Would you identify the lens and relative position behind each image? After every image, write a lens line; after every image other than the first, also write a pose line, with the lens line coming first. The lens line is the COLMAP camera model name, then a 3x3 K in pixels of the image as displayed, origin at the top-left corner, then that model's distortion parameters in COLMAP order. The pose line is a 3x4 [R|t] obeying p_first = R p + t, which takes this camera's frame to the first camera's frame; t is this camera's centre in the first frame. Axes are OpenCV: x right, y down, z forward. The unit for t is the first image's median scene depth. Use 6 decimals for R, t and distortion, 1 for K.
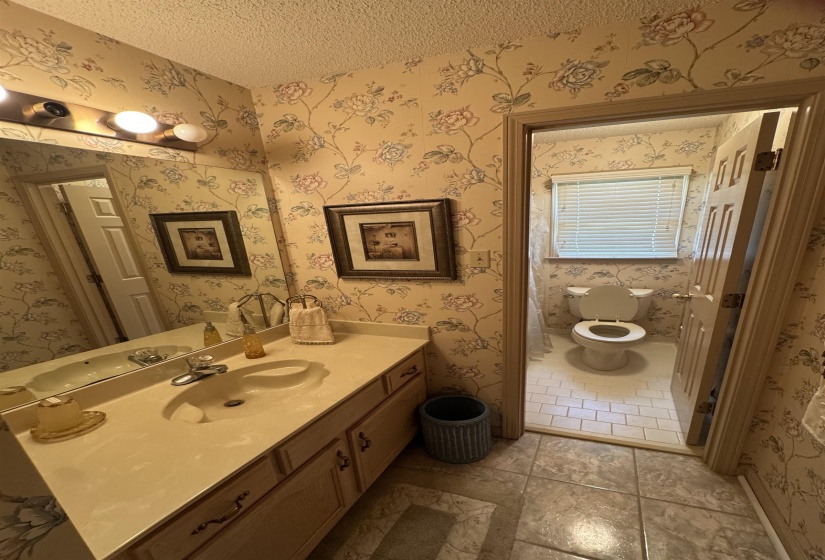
lens RADIAL K [[447.0, 0, 413.3], [0, 447.0, 328.8], [0, 0, 1]] dist [-0.003610, -0.000054]
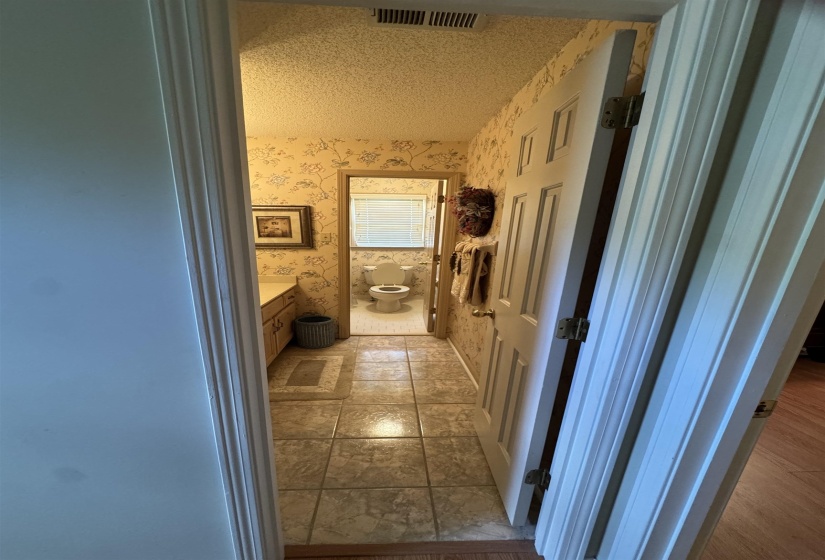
lens RADIAL K [[329.4, 0, 411.5], [0, 329.4, 295.7], [0, 0, 1]] dist [-0.001965, 0.000015]
pose [[0.886772, -0.059230, 0.458396, -0.185576], [0.067644, 0.997708, -0.001943, 0.121681], [-0.457230, 0.032730, 0.888746, -0.426257]]
